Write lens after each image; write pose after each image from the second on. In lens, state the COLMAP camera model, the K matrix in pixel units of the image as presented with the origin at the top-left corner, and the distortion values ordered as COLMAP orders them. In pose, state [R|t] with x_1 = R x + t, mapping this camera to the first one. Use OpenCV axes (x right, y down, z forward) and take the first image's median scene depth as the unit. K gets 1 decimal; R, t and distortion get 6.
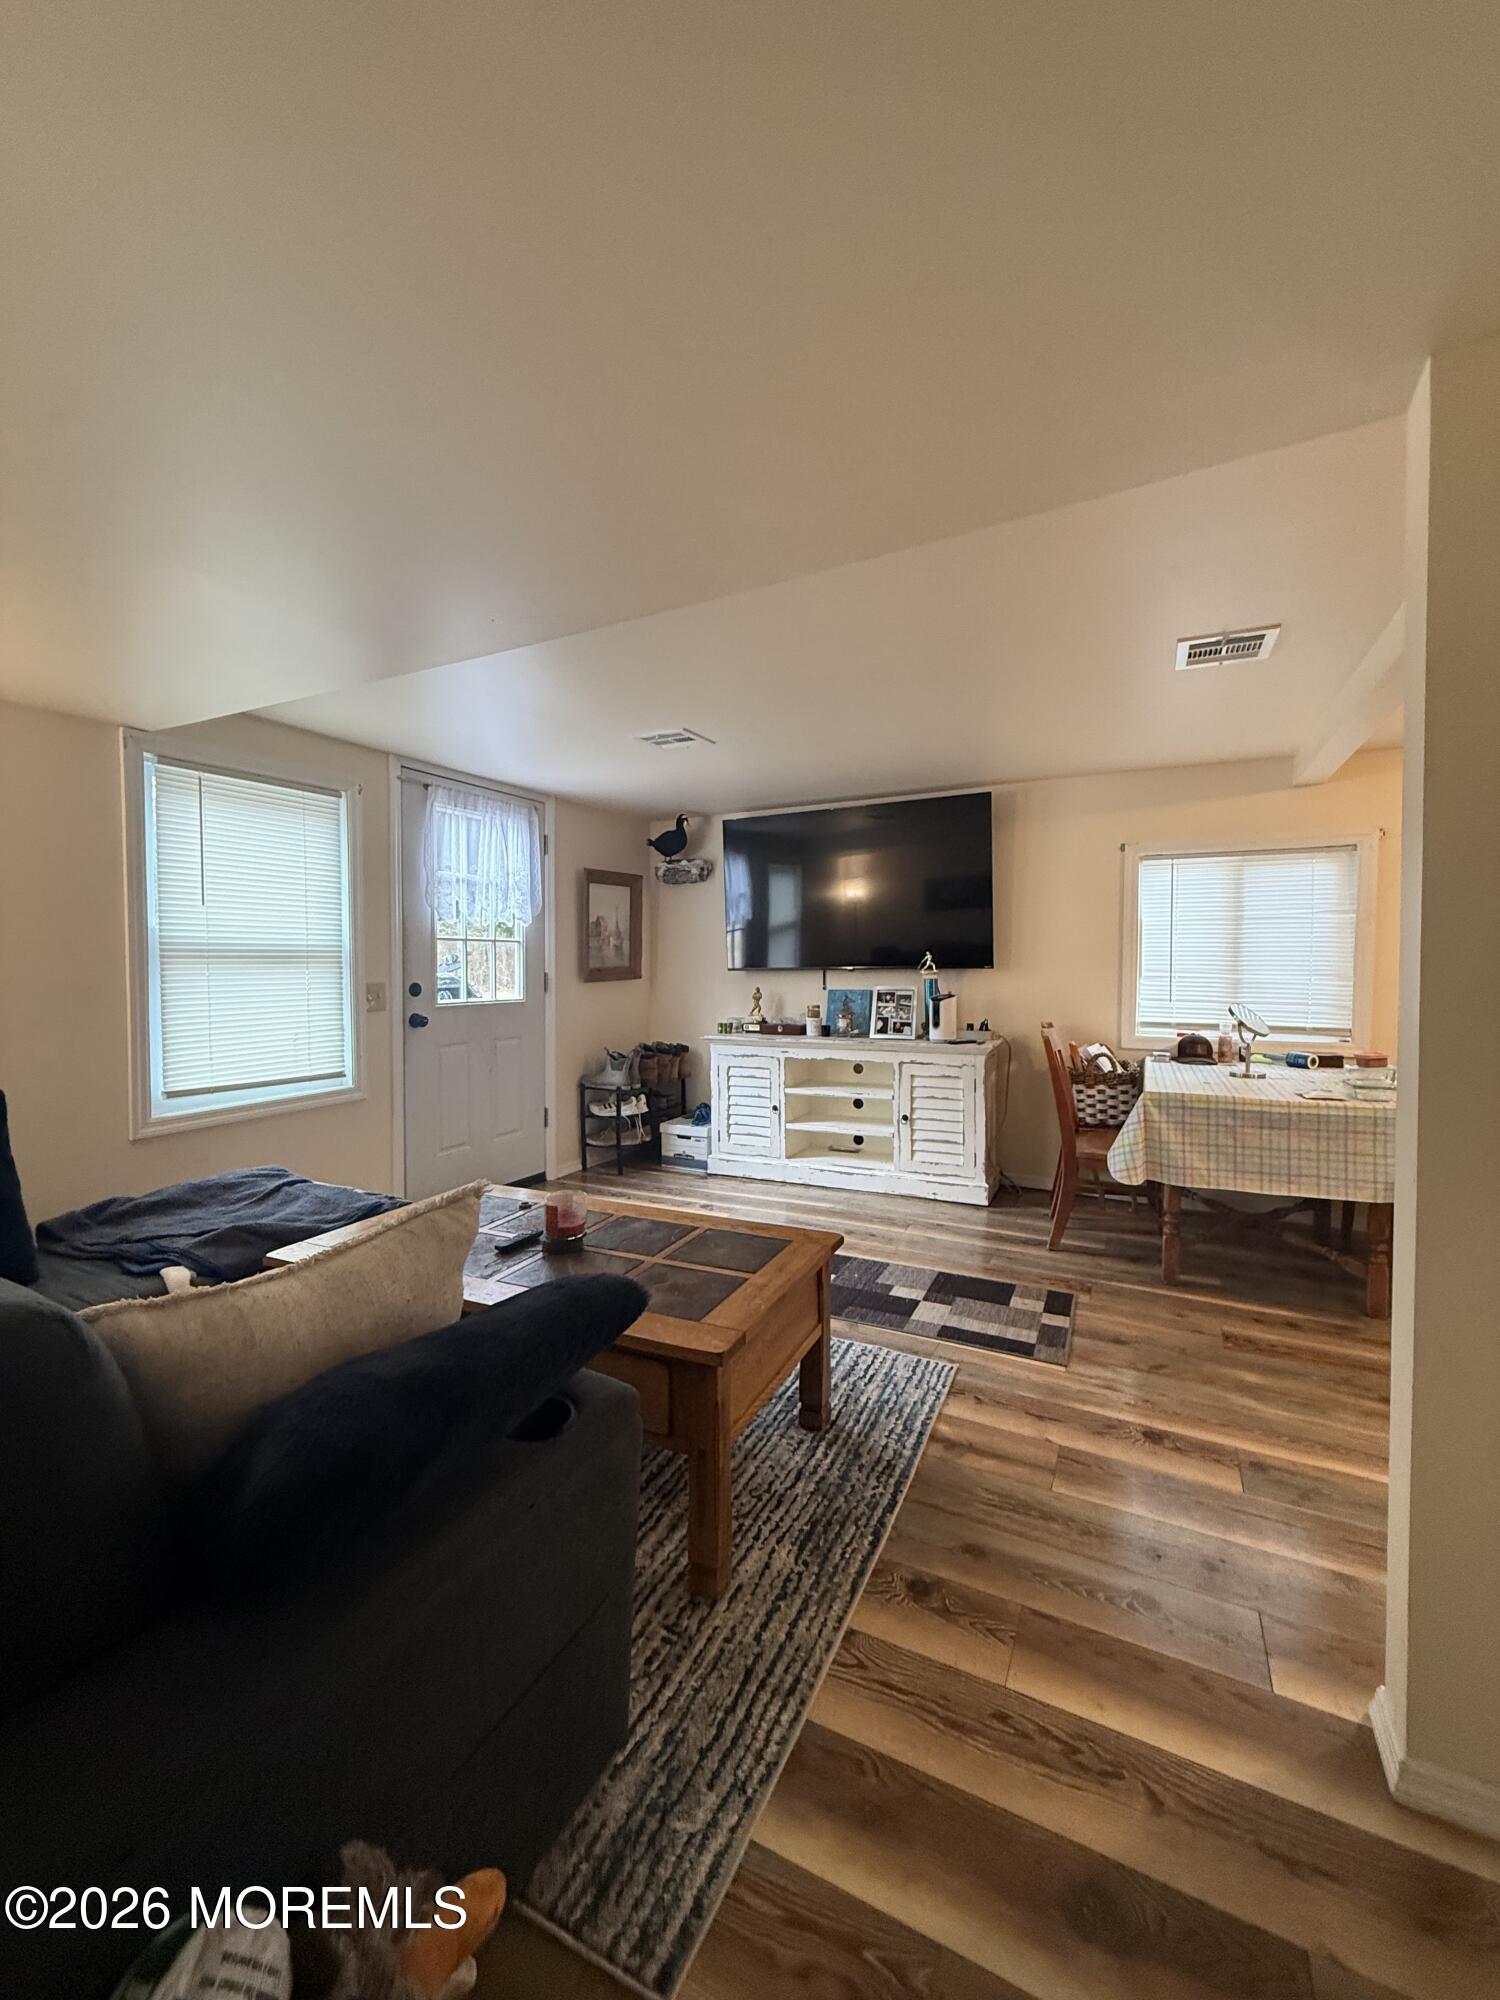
lens RADIAL K [[798.4, 0, 746.8], [0, 798.4, 995.5], [0, 0, 1]] dist [-0.002314, -0.000219]
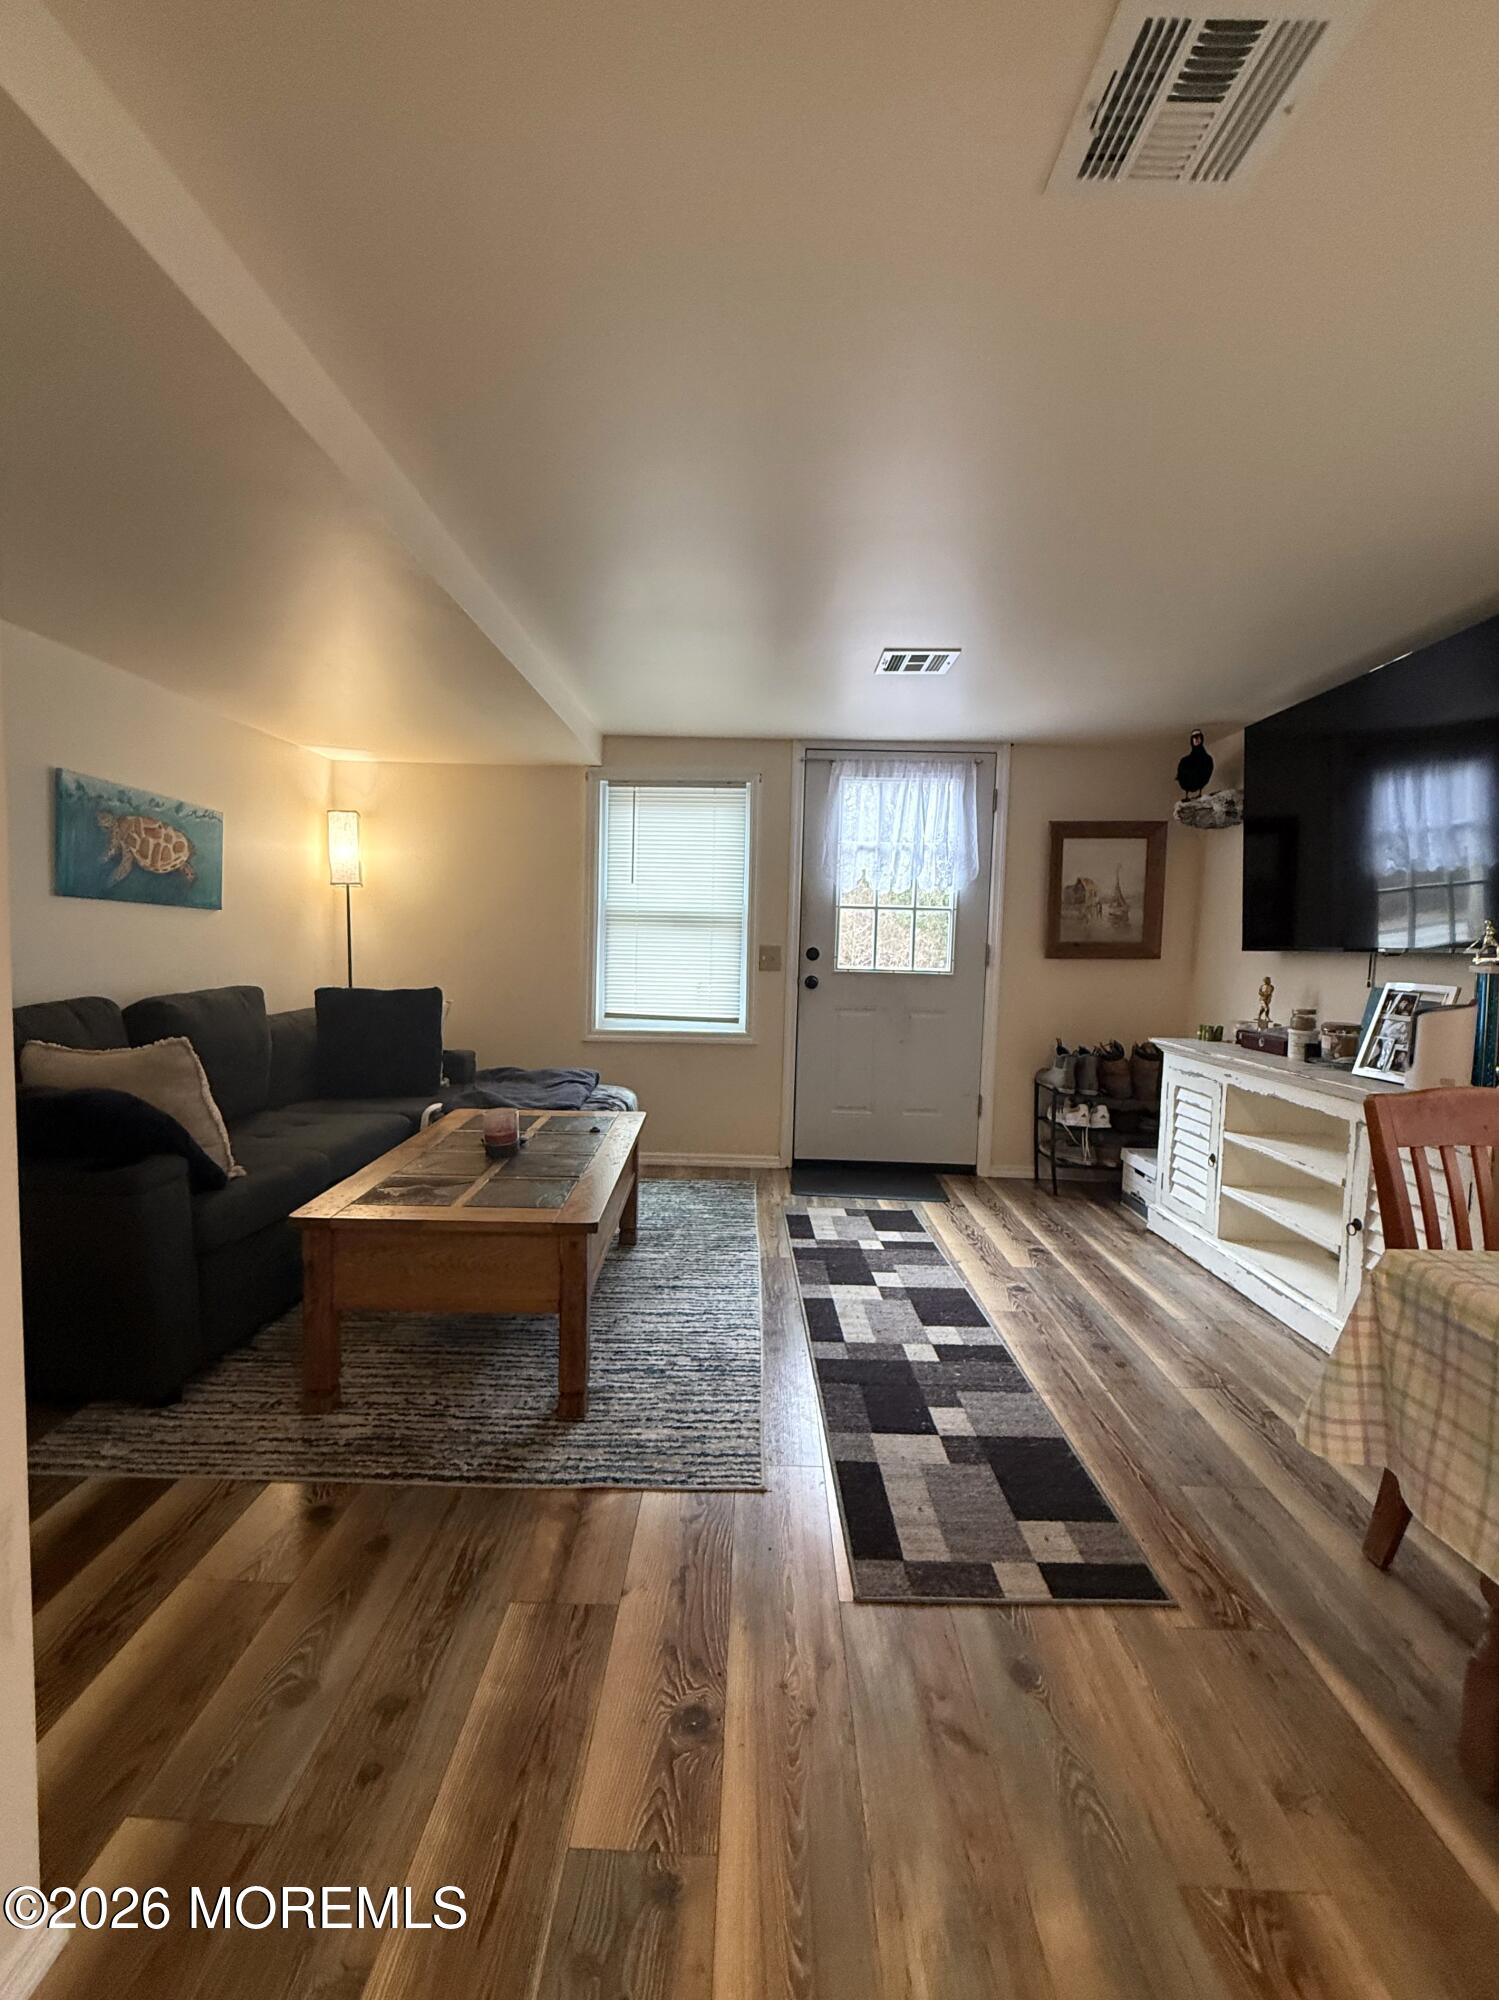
lens RADIAL K [[846.2, 0, 746.4], [0, 846.2, 991.7], [0, 0, 1]] dist [0.000558, -0.000389]
pose [[0.440369, 0.073009, -0.894843, 0.521210], [-0.061668, 0.996794, 0.050979, -0.008400], [0.895696, 0.032733, 0.443460, 0.368991]]
